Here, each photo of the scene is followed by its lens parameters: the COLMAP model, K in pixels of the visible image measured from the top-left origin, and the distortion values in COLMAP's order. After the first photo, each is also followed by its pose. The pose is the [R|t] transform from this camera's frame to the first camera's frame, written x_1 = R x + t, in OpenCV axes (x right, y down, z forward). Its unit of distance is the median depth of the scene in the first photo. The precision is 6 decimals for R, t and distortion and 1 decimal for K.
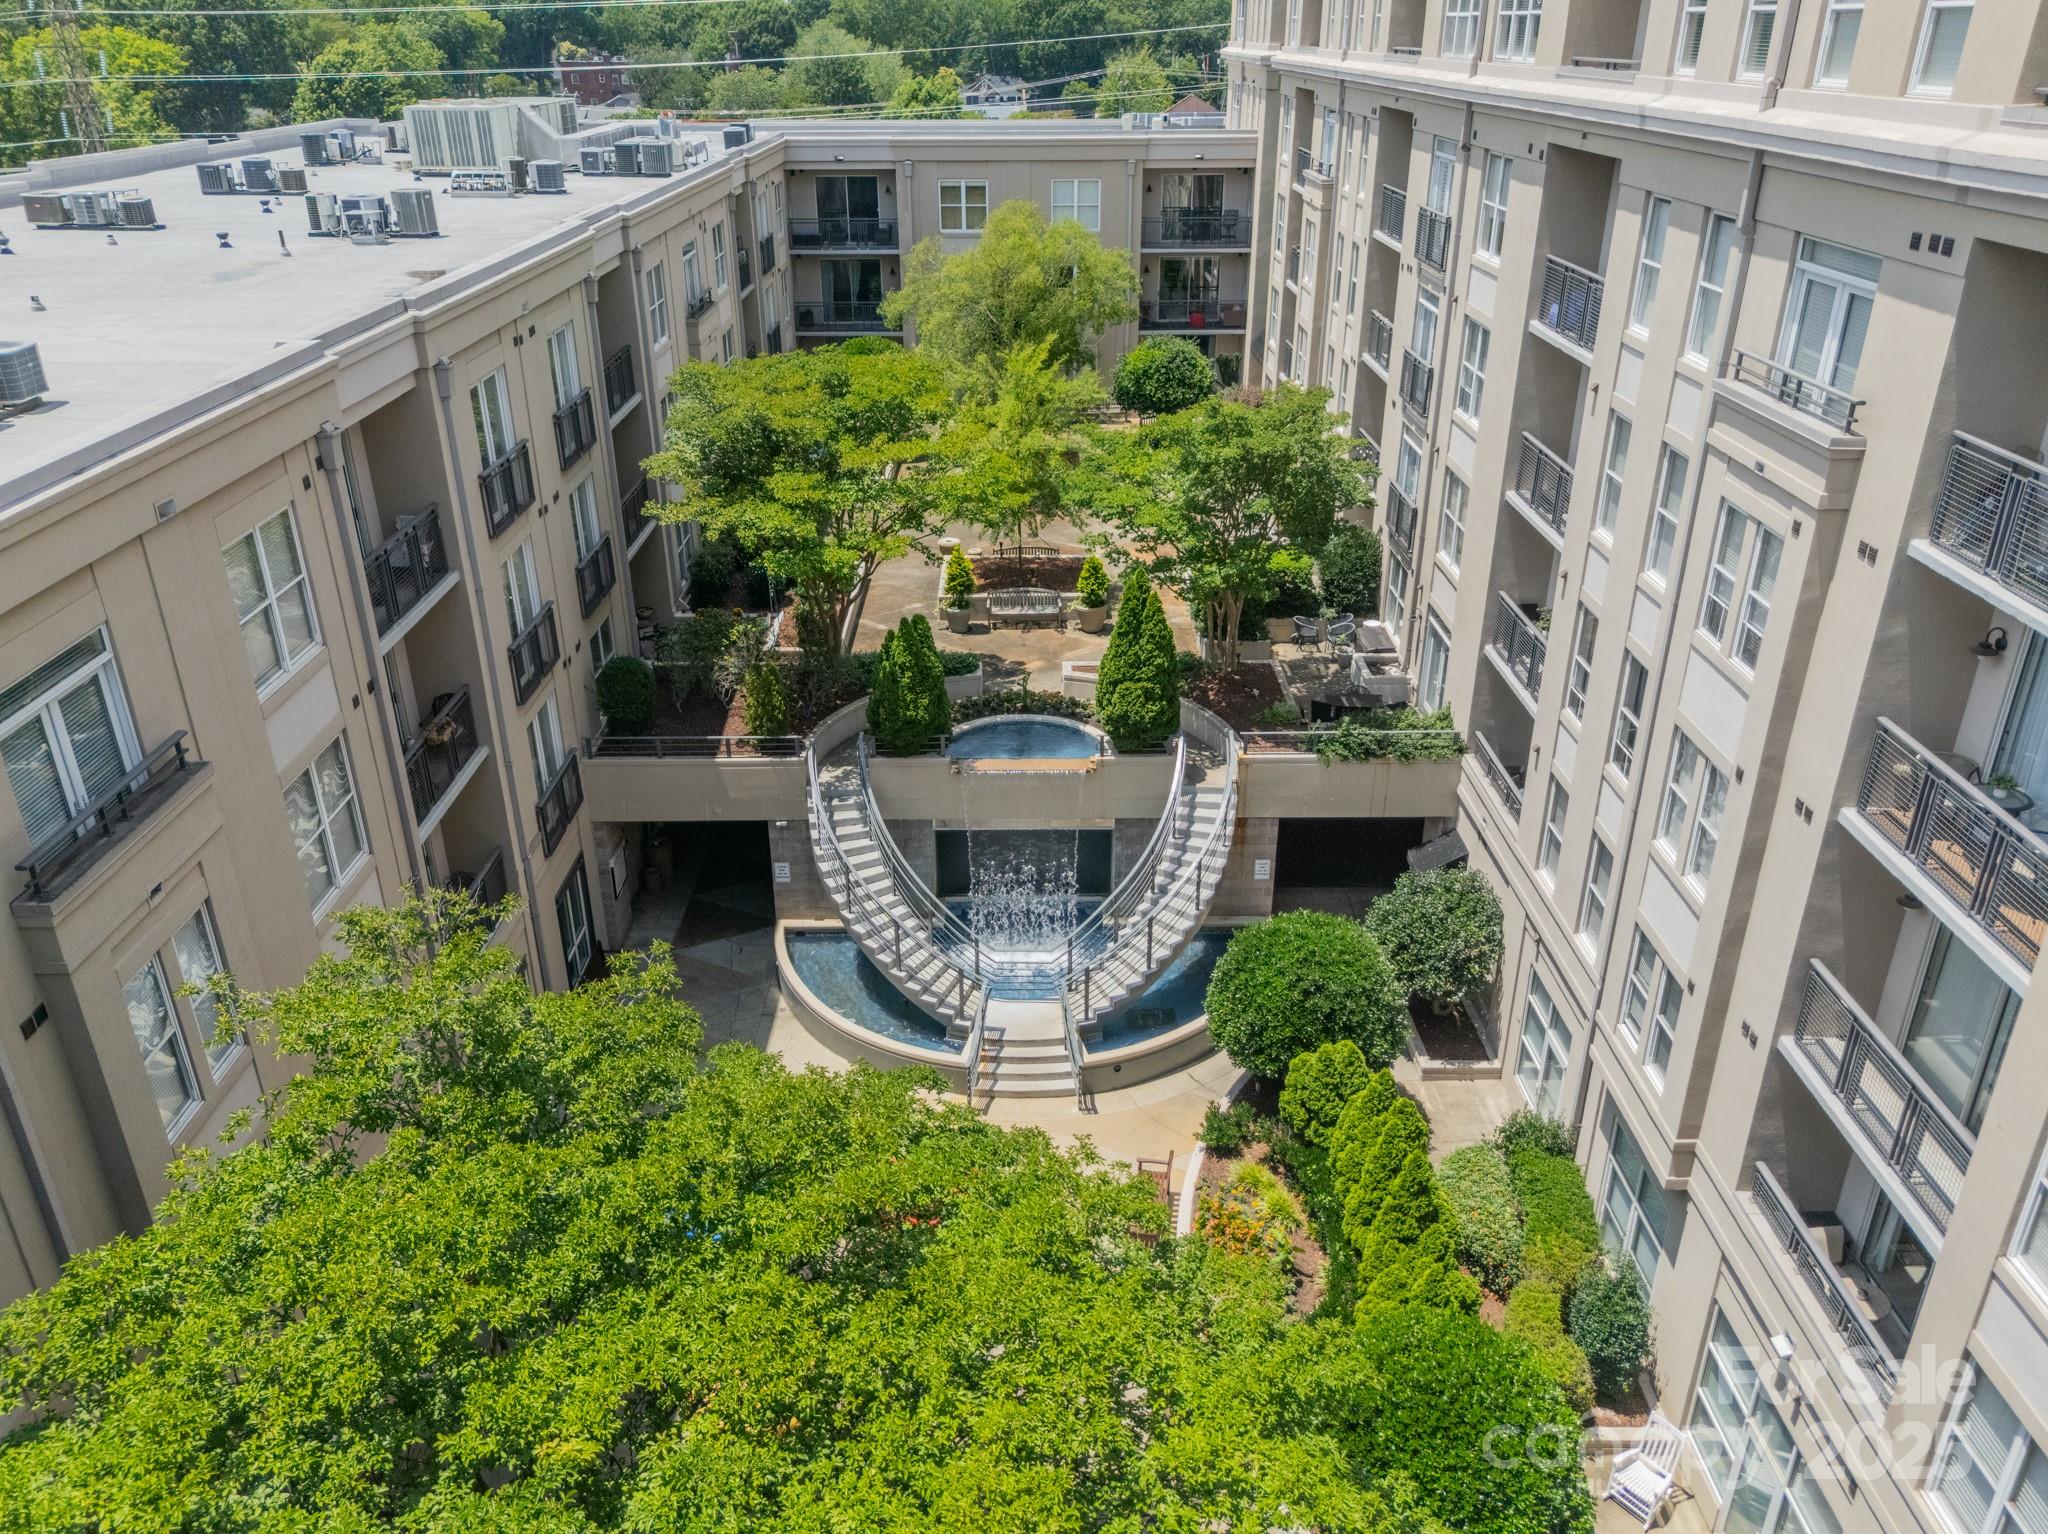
lens RADIAL K [[1541.2, 0, 1022.6], [0, 1541.2, 774.8], [0, 0, 1]] dist [0.003749, -0.011062]
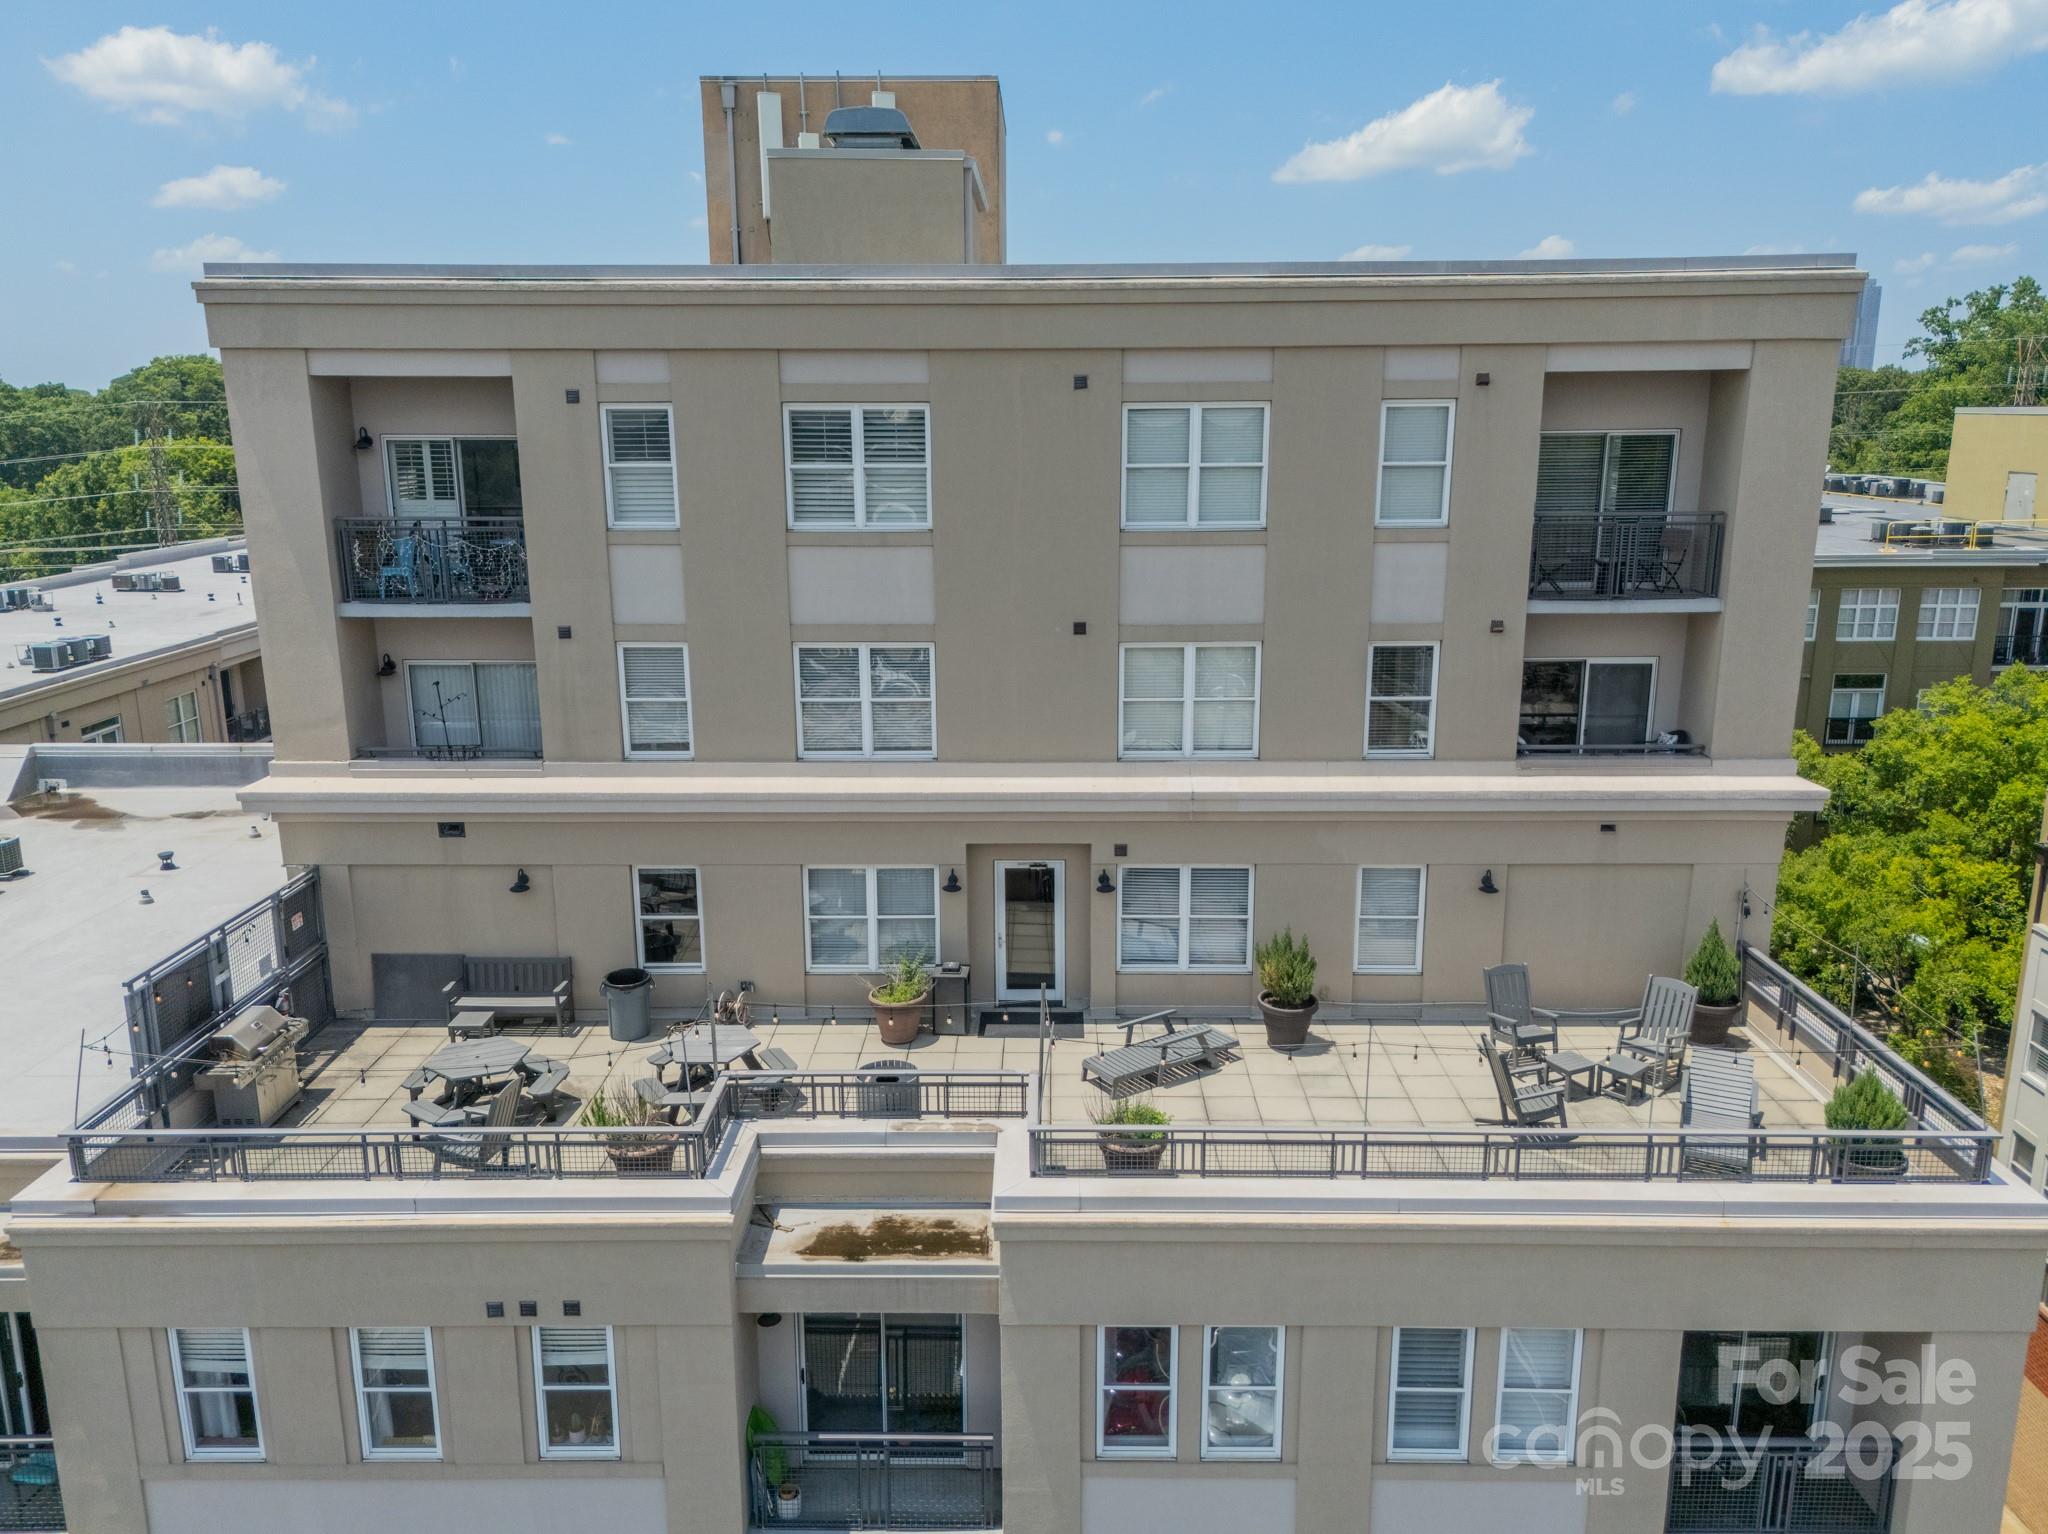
lens RADIAL K [[1541.2, 0, 1027.9], [0, 1541.2, 769.4], [0, 0, 1]] dist [0.003749, -0.011062]
pose [[0.999893, 0.004070, -0.014054, 0.716871], [-0.007098, 0.974864, -0.222688, 0.386639], [0.012794, 0.222764, 0.974789, -1.109077]]
